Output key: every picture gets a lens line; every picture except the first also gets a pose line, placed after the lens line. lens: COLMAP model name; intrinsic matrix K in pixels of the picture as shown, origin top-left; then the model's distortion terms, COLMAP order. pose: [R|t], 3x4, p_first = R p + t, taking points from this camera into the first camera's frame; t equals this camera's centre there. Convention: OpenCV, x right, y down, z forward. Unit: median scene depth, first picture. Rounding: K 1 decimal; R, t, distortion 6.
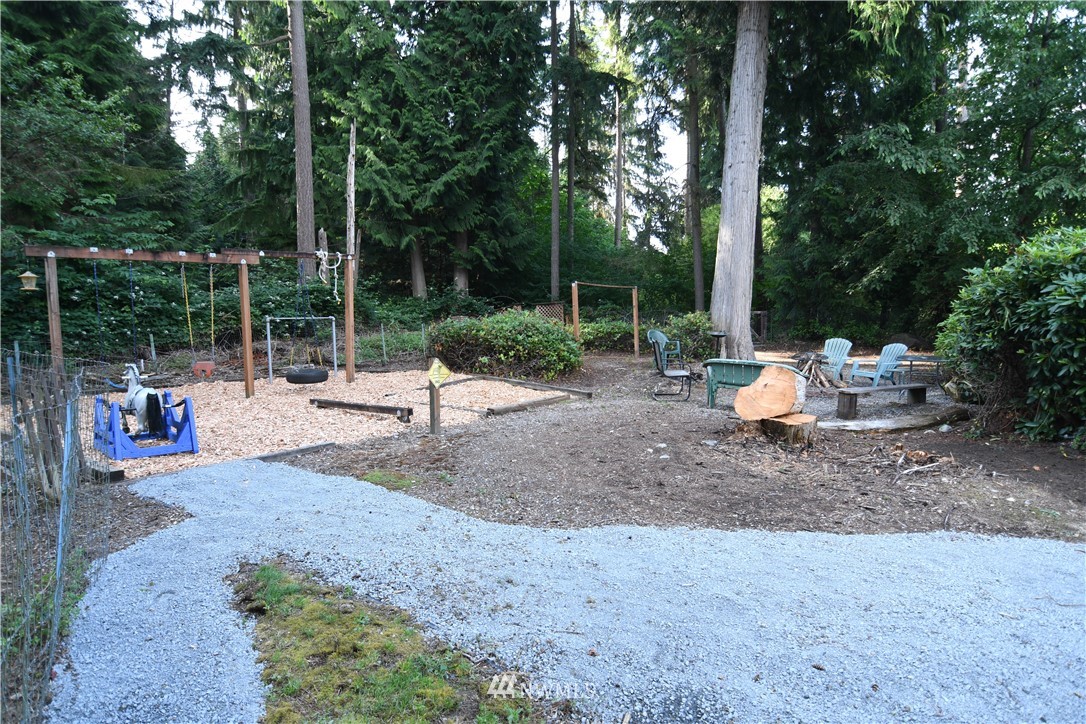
lens RADIAL K [[606.5, 0, 543.0], [0, 606.5, 362.0], [0, 0, 1]] dist [-0.006821, -0.002496]
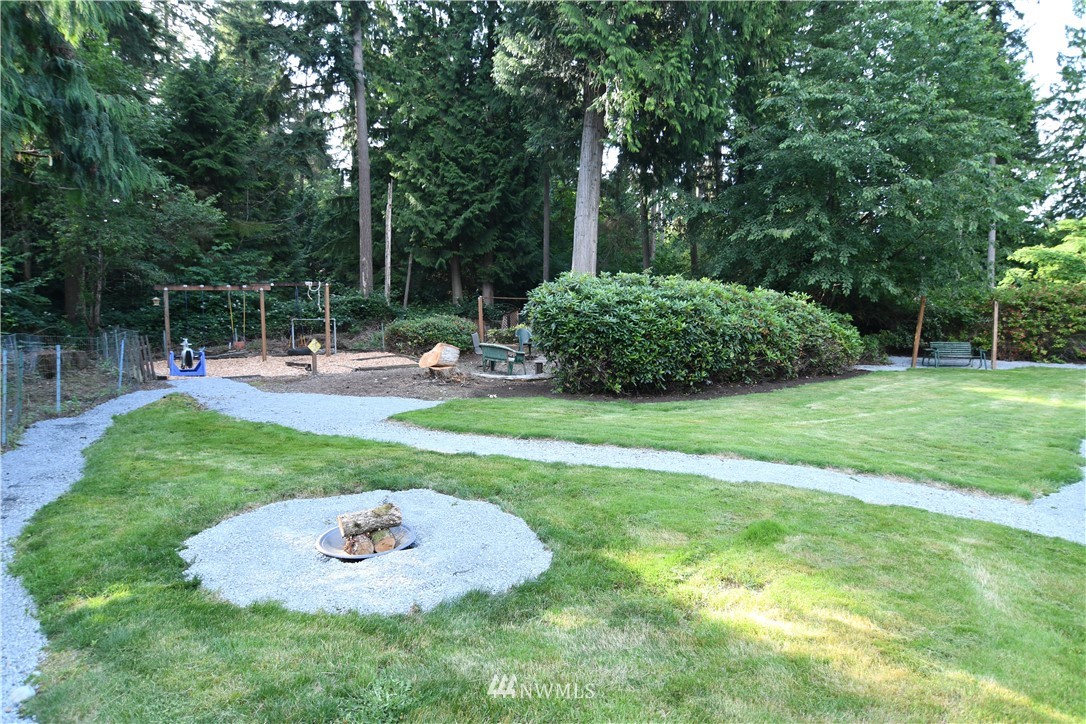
lens RADIAL K [[606.5, 0, 543.0], [0, 606.5, 362.0], [0, 0, 1]] dist [-0.006821, -0.002496]
pose [[0.972028, 0.020658, -0.233956, 0.318825], [-0.021782, 0.999760, -0.002221, 0.018258], [0.233854, 0.007255, 0.972245, -0.248433]]
